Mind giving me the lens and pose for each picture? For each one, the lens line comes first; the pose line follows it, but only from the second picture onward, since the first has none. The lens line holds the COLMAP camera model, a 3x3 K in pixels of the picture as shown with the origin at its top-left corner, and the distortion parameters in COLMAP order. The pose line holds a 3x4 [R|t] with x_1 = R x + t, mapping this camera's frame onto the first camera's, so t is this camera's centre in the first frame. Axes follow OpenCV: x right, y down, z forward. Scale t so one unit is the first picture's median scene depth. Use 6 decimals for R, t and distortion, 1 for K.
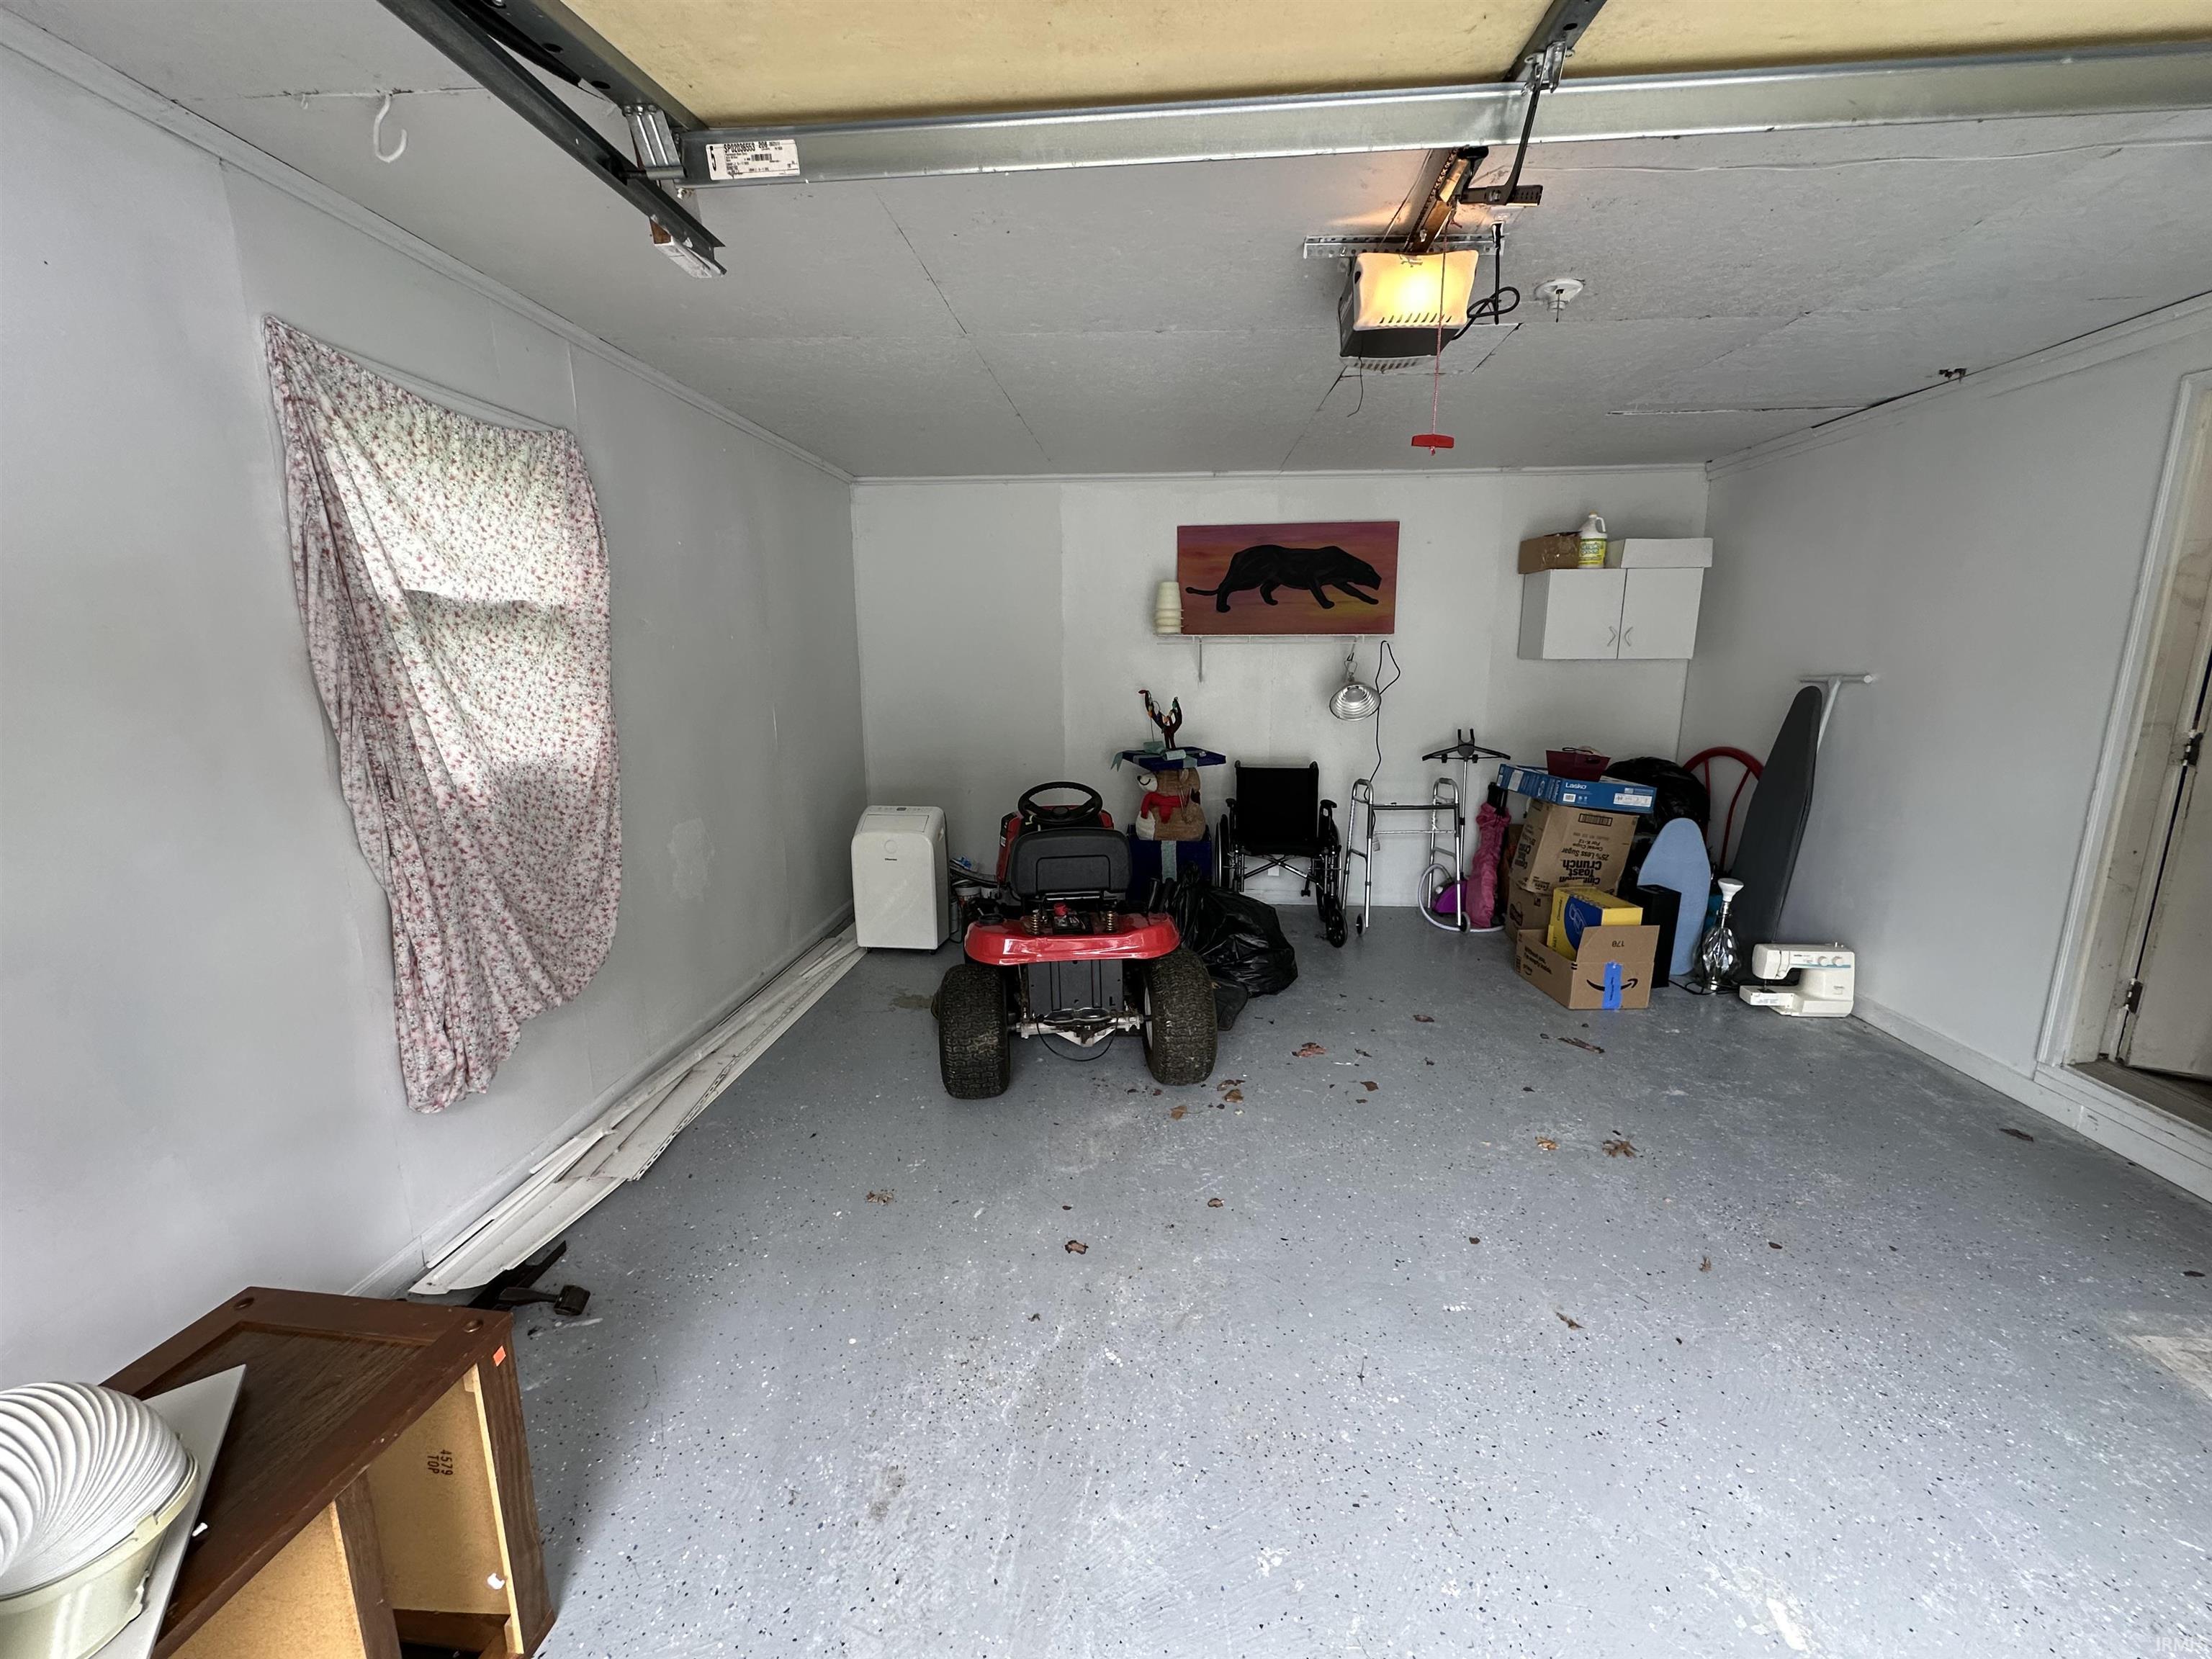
lens RADIAL K [[881.1, 0, 1107.1], [0, 881.1, 832.1], [0, 0, 1]] dist [-0.003062, -0.000271]
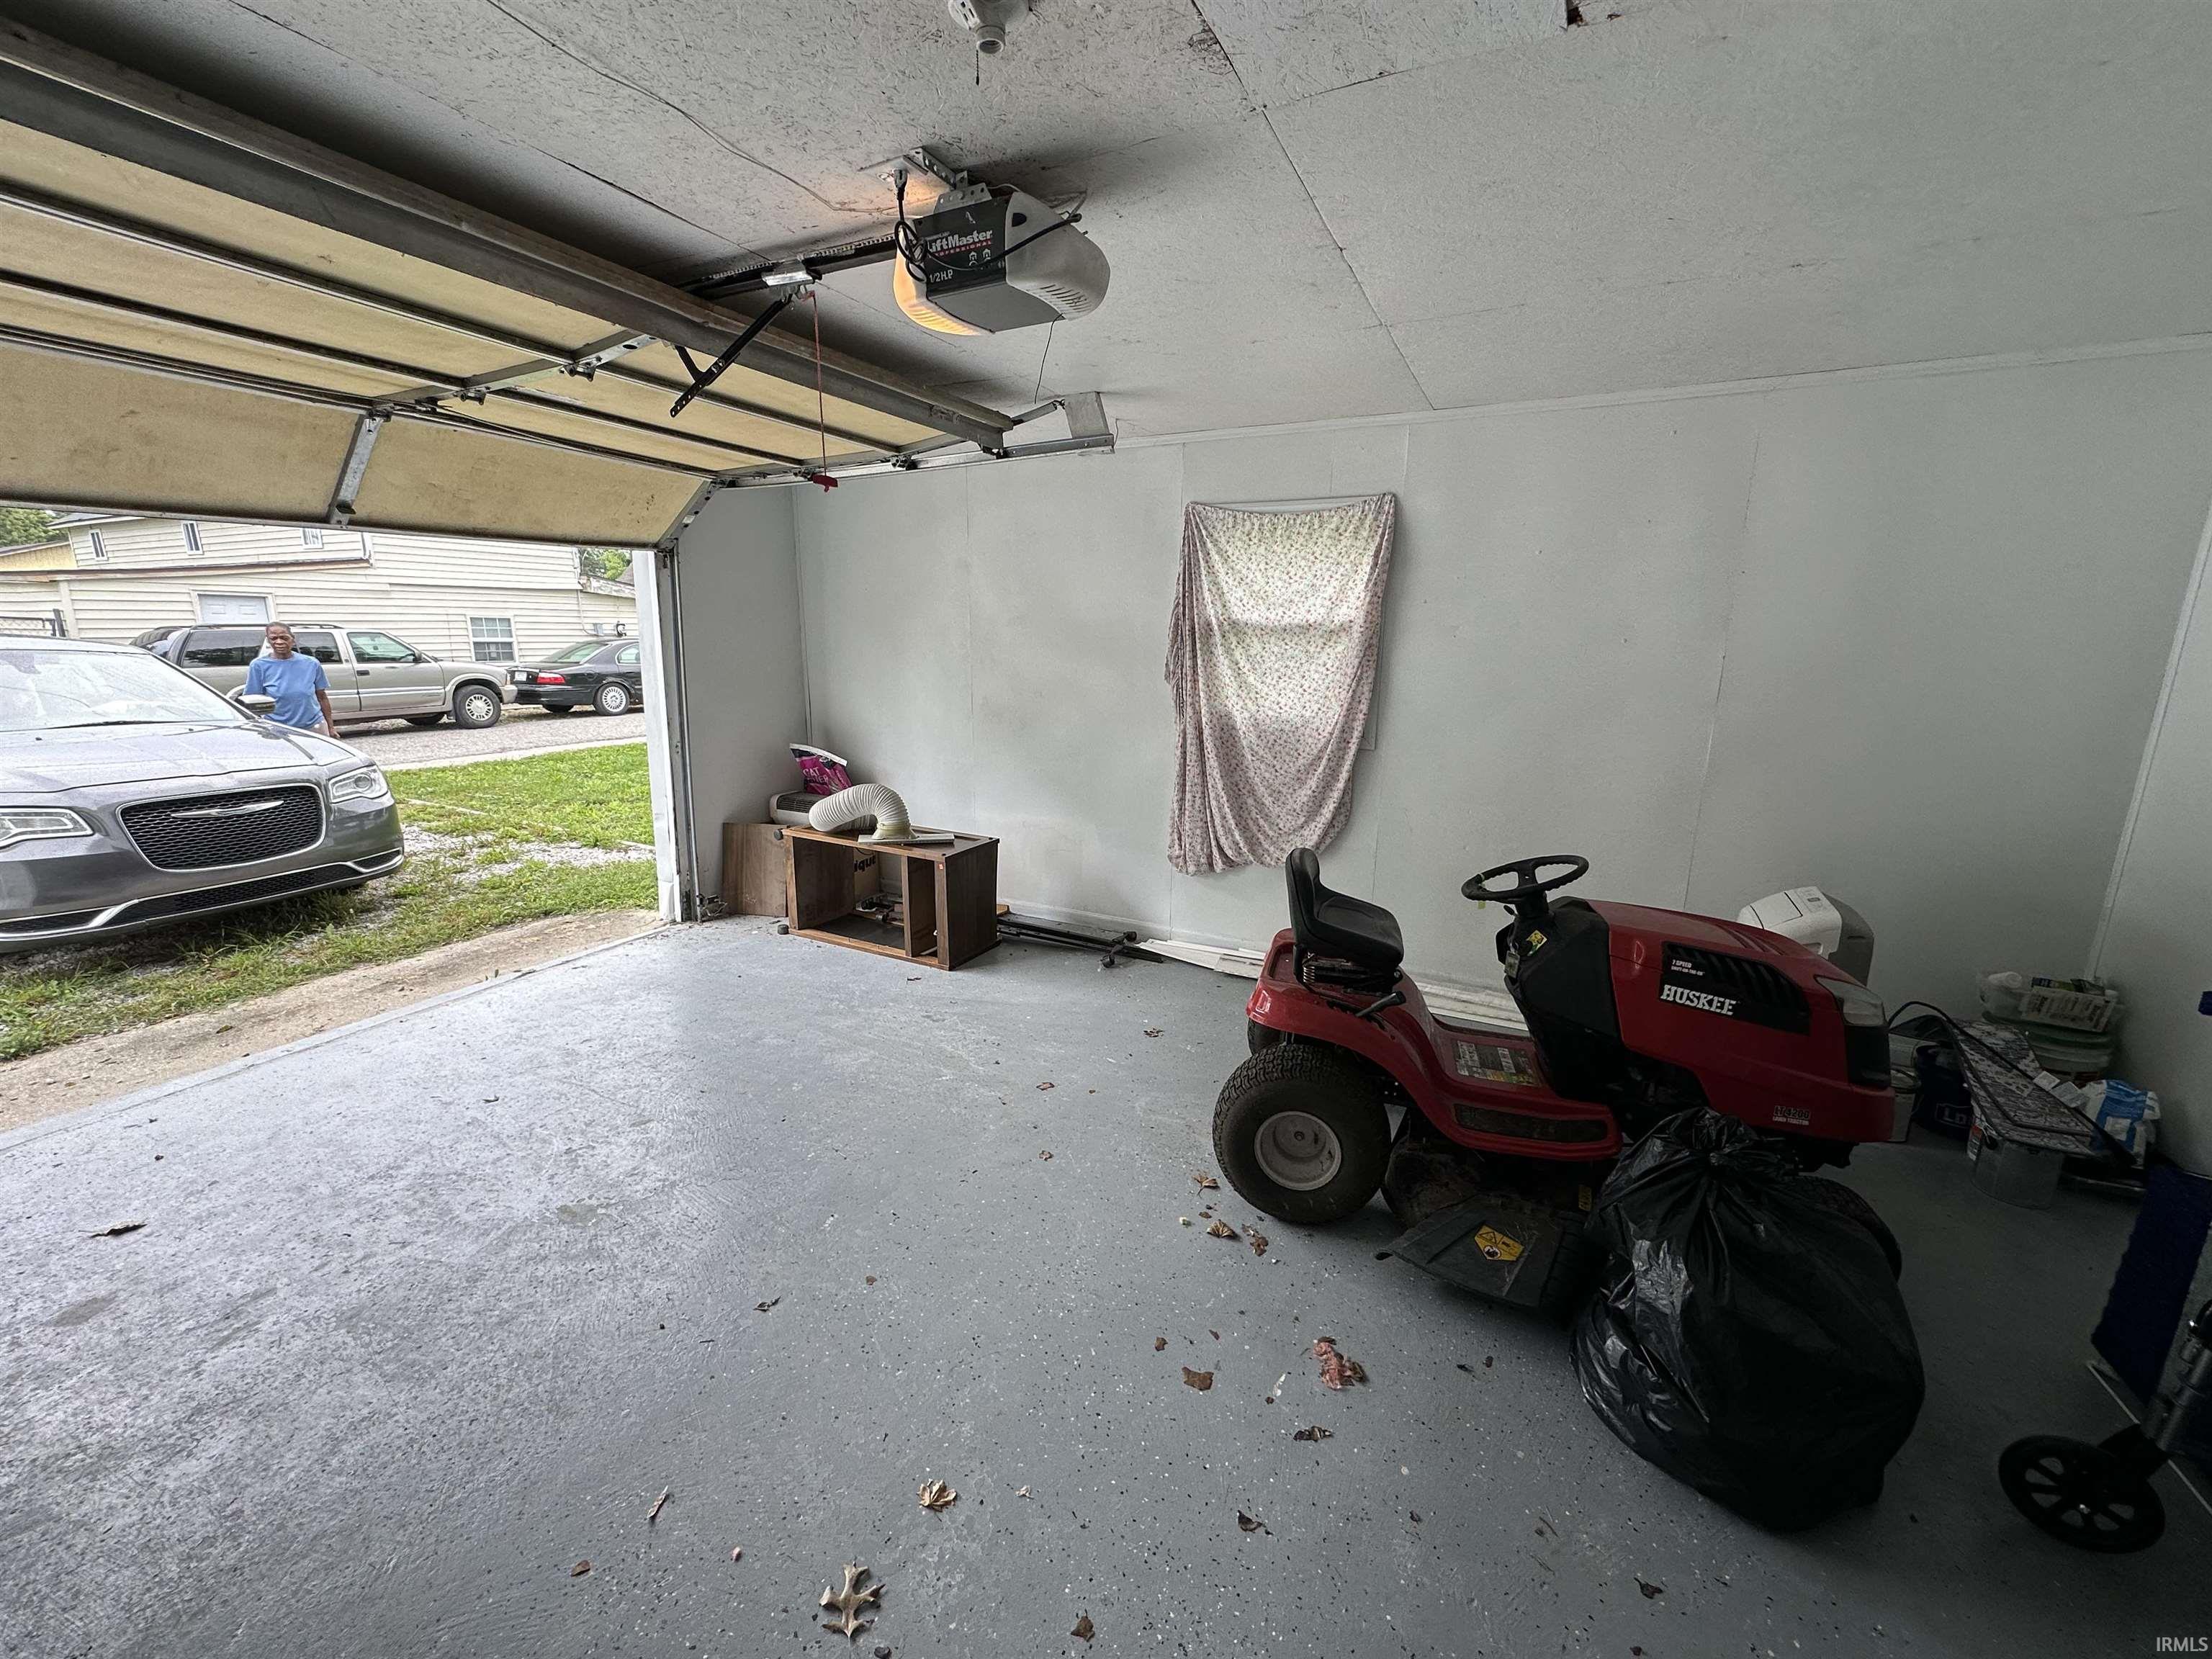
lens RADIAL K [[881.1, 0, 1107.1], [0, 881.1, 832.1], [0, 0, 1]] dist [-0.003062, -0.000271]
pose [[-0.376604, 0.202591, -0.903950, 1.080971], [-0.194269, 0.936824, 0.290895, -0.318415], [0.905775, 0.285162, -0.313455, 1.384290]]
